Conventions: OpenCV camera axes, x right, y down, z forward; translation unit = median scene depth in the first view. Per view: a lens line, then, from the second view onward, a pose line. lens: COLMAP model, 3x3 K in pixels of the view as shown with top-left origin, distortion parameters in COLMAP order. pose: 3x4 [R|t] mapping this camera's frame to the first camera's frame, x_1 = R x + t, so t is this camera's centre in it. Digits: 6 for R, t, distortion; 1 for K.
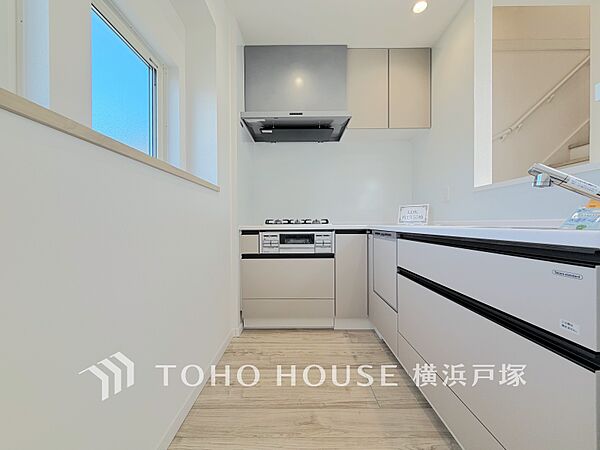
lens RADIAL K [[239.2, 0, 300.0], [0, 239.2, 224.9], [0, 0, 1]] dist [0.000769, -0.000280]
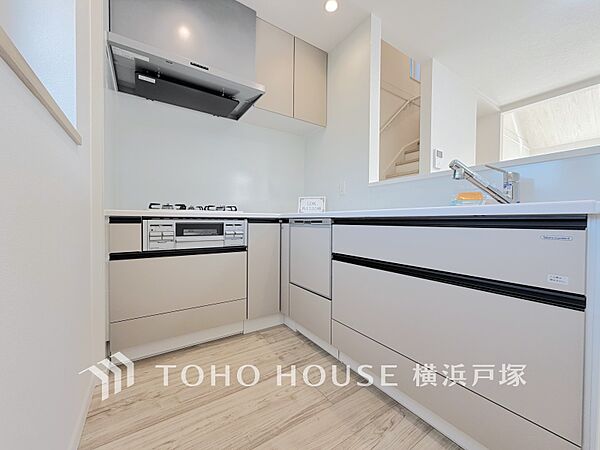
lens RADIAL K [[239.2, 0, 299.3], [0, 239.2, 224.1], [0, 0, 1]] dist [0.000769, -0.000280]
pose [[0.832457, 0.003635, 0.554078, -0.176146], [-0.008172, 0.999950, 0.005717, 0.035296], [-0.554030, -0.009287, 0.832445, 0.180721]]
